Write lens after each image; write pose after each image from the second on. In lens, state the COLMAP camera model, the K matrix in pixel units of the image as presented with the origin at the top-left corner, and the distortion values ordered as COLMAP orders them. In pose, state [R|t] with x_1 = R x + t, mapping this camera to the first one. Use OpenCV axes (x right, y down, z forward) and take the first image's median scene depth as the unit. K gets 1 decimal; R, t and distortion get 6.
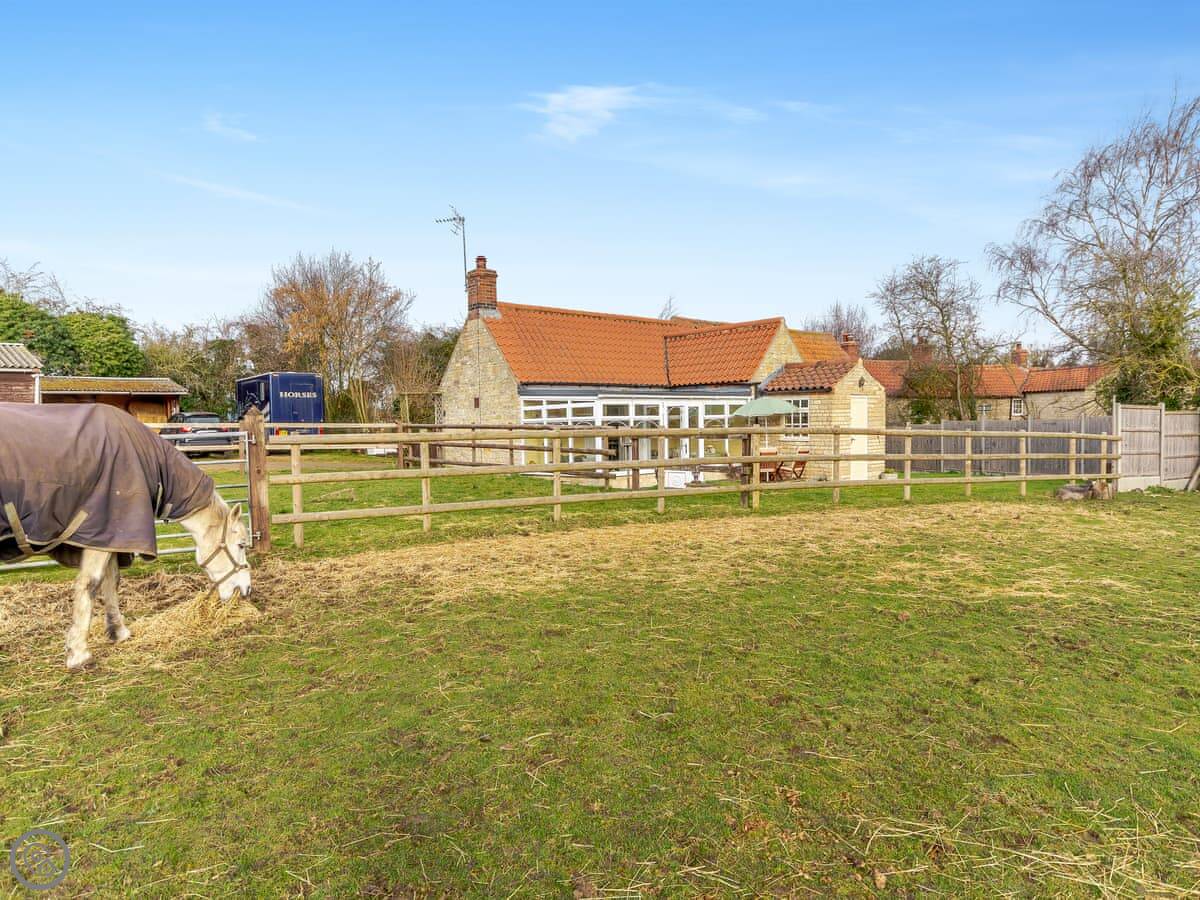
lens RADIAL K [[820.7, 0, 603.5], [0, 820.7, 460.8], [0, 0, 1]] dist [-0.004422, -0.001299]
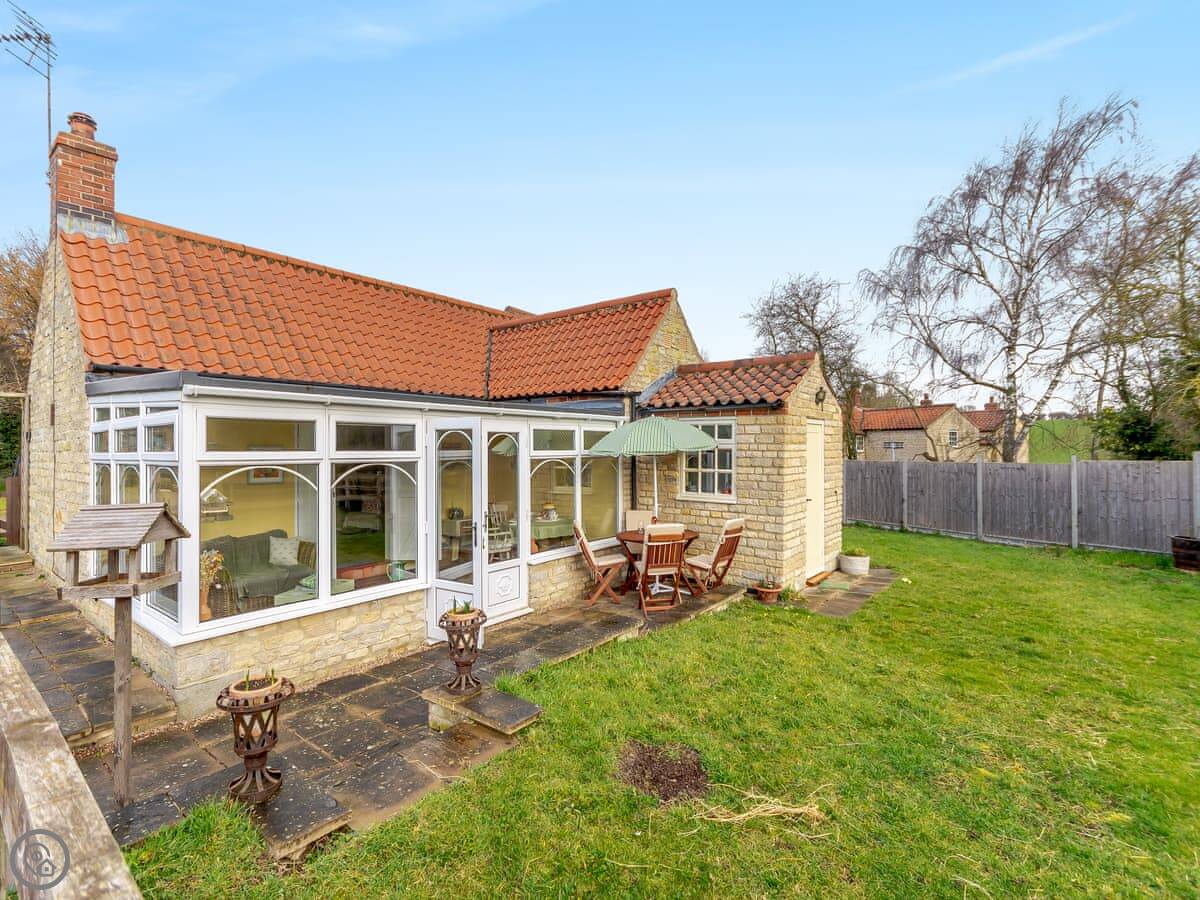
lens RADIAL K [[585.4, 0, 595.5], [0, 585.4, 440.6], [0, 0, 1]] dist [-0.000519, -0.000805]
pose [[0.986290, 0.020617, 0.163731, 0.097936], [-0.010569, 0.998020, -0.062006, -0.038427], [-0.164685, 0.059425, 0.984554, 0.621618]]
